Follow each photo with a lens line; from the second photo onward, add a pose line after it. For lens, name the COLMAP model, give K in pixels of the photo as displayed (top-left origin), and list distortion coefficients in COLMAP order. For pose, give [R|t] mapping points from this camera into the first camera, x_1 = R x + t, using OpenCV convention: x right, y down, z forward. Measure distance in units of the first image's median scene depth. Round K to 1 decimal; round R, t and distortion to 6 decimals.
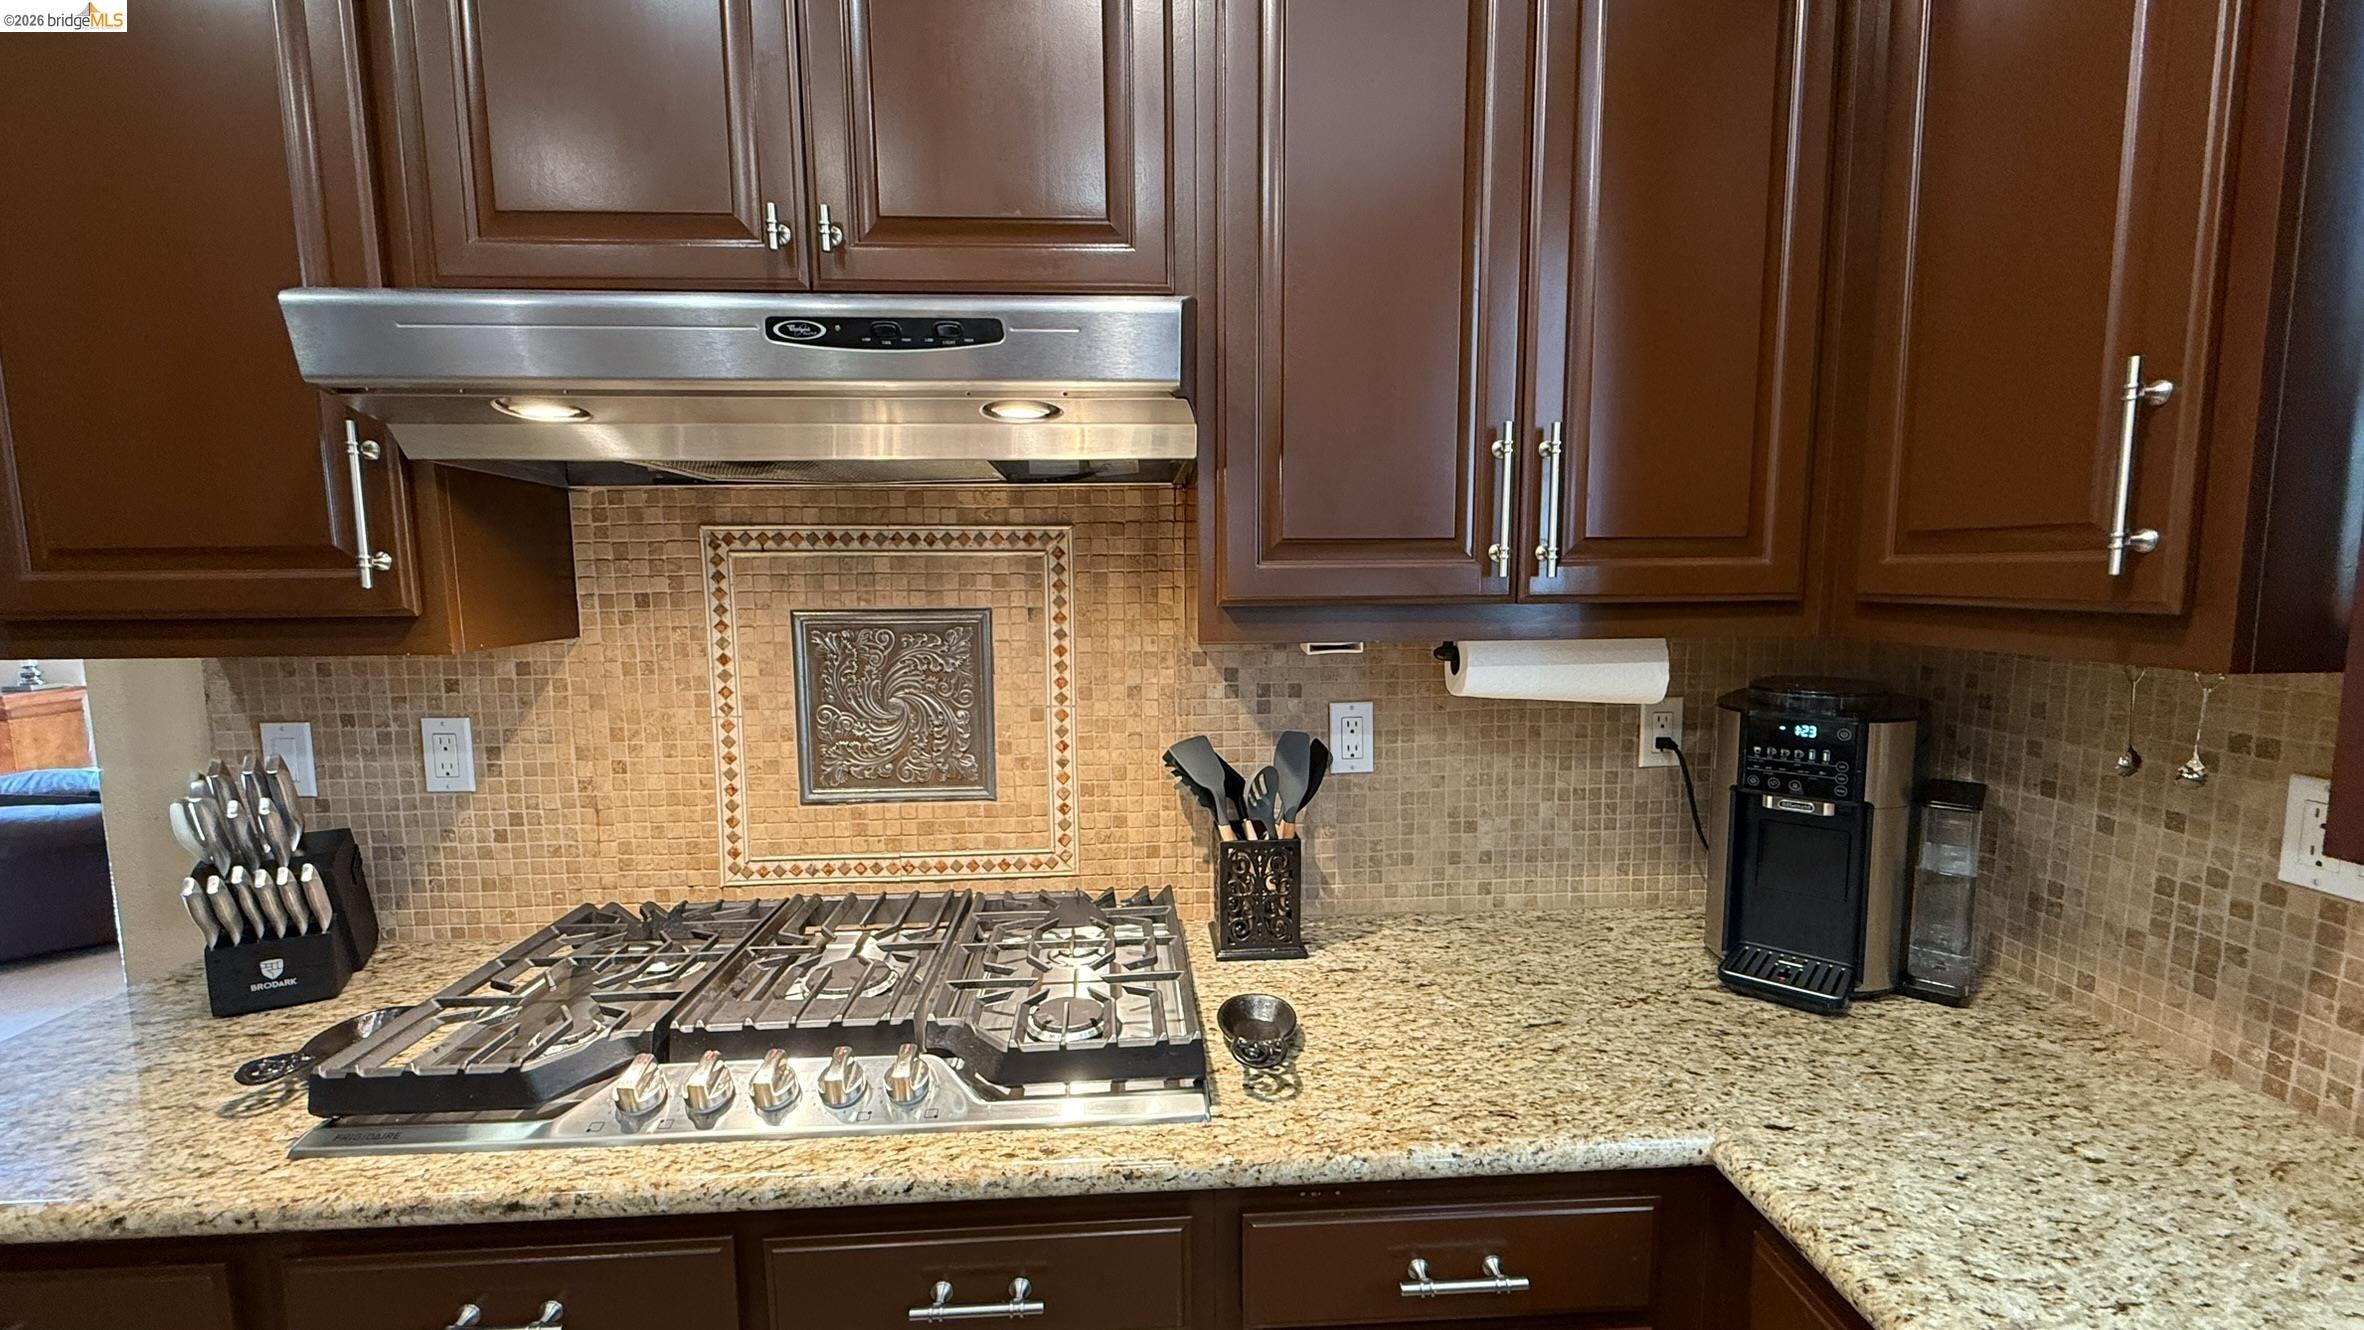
lens RADIAL K [[949.6, 0, 1181.5], [0, 949.6, 671.5], [0, 0, 1]] dist [-0.000434, -0.000205]
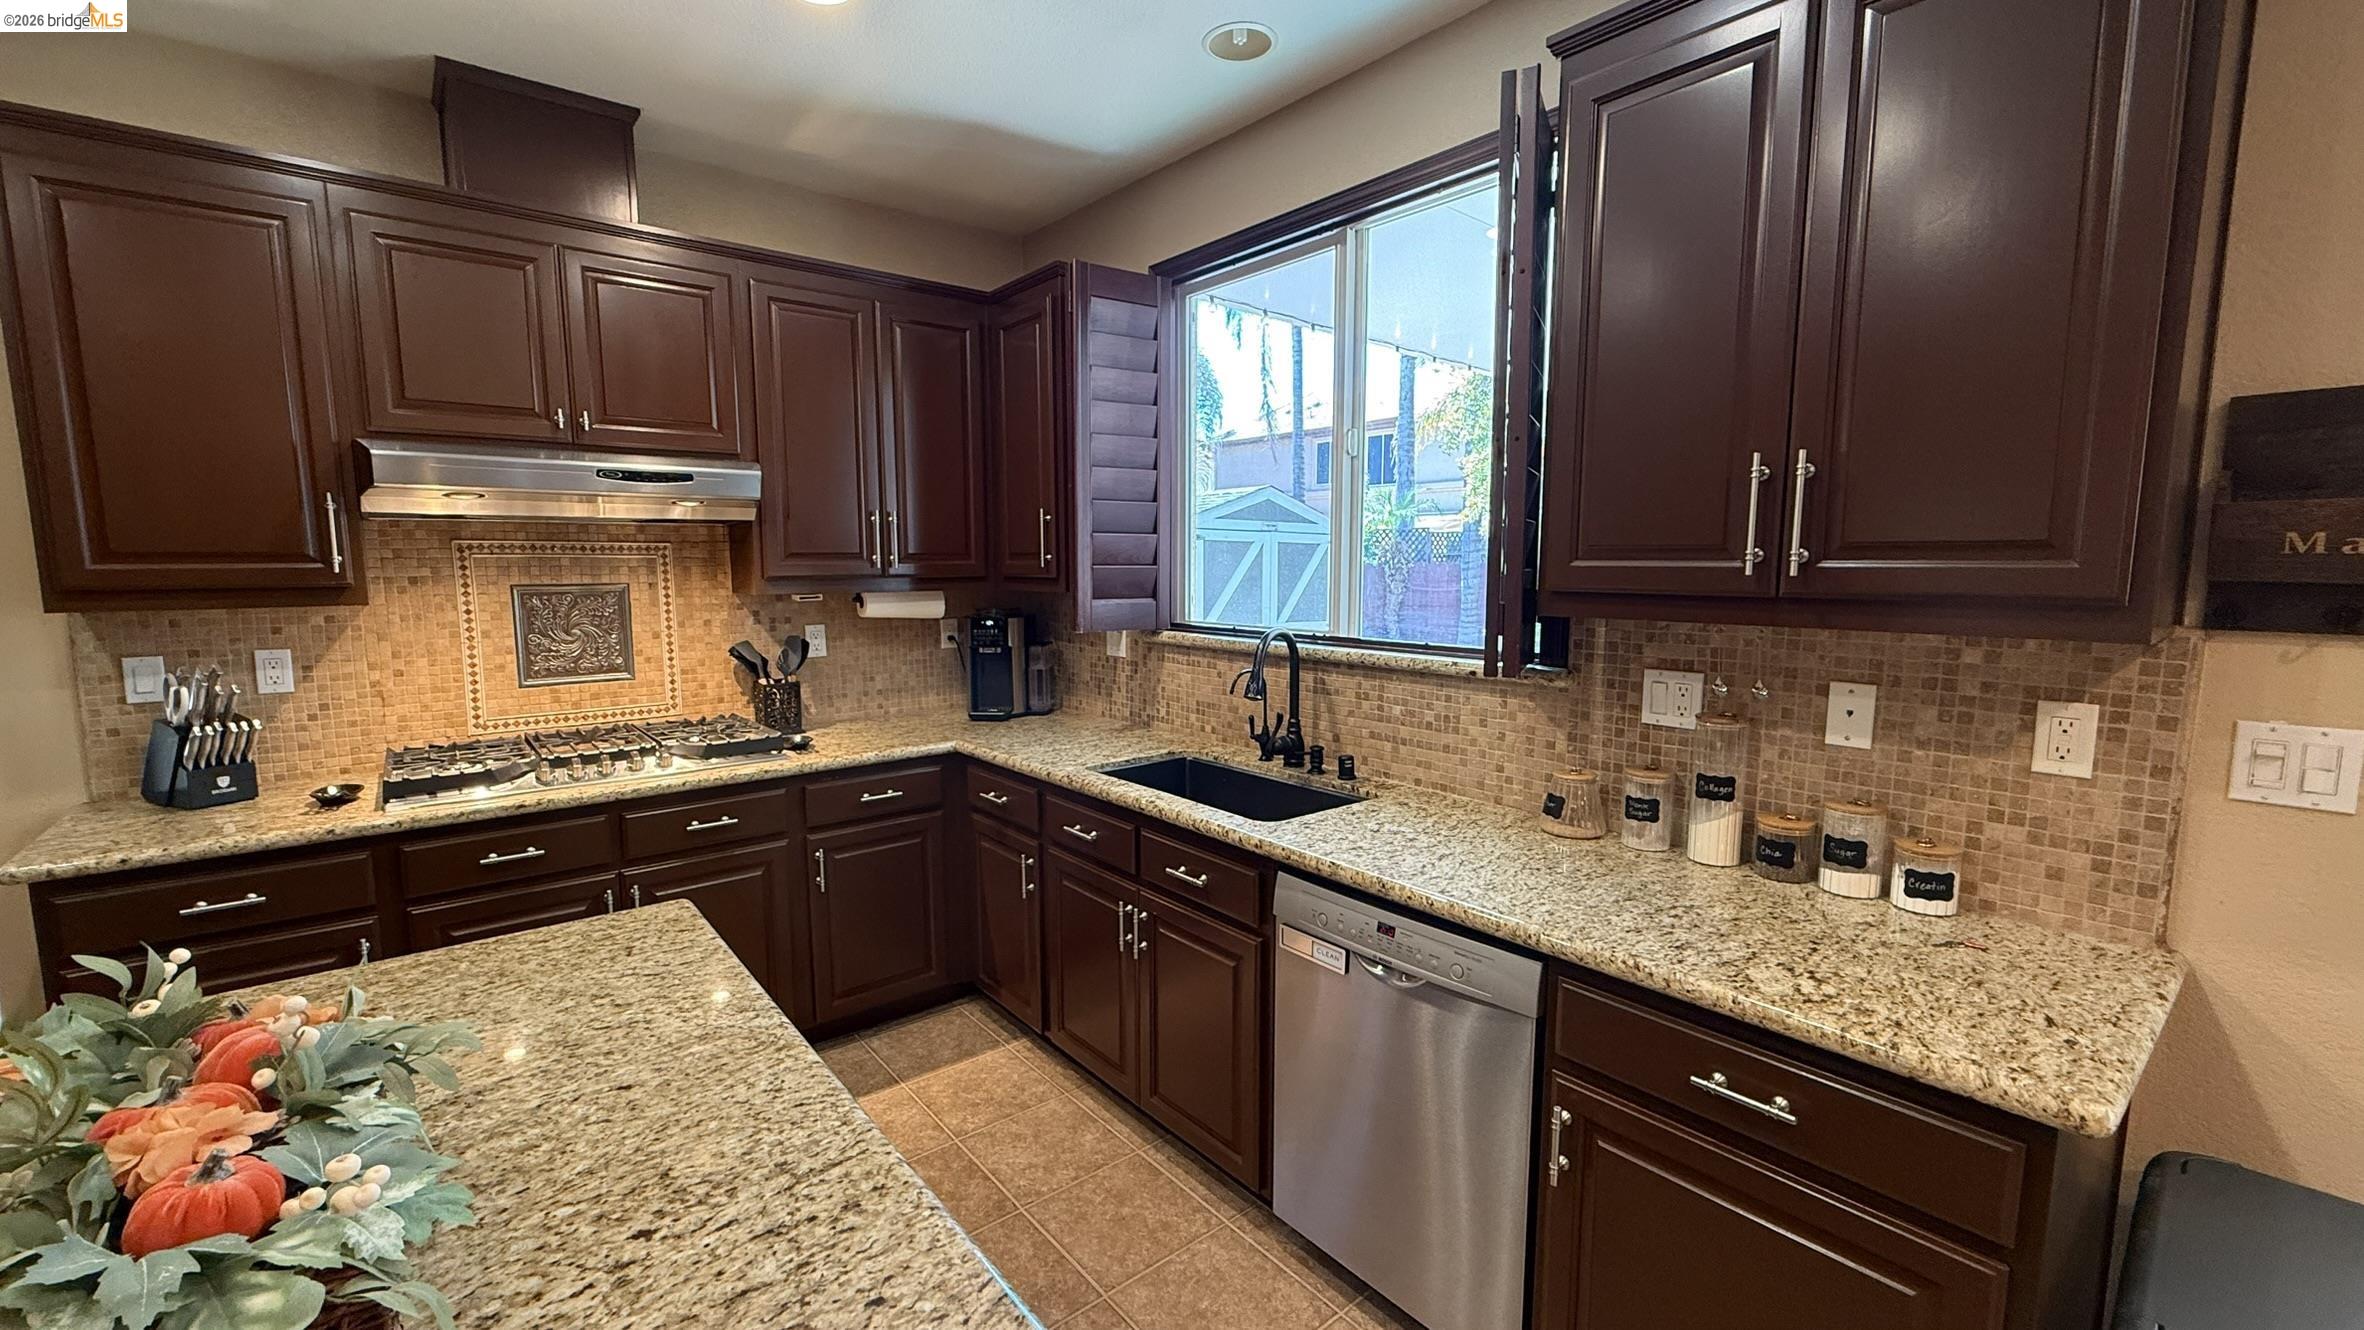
lens RADIAL K [[949.6, 0, 1181.5], [0, 949.6, 671.5], [0, 0, 1]] dist [-0.000434, -0.000205]
pose [[0.806543, -0.062678, 0.587844, -0.453070], [0.060124, 0.997905, 0.023907, 0.143923], [-0.588111, 0.016061, 0.808621, -1.332211]]
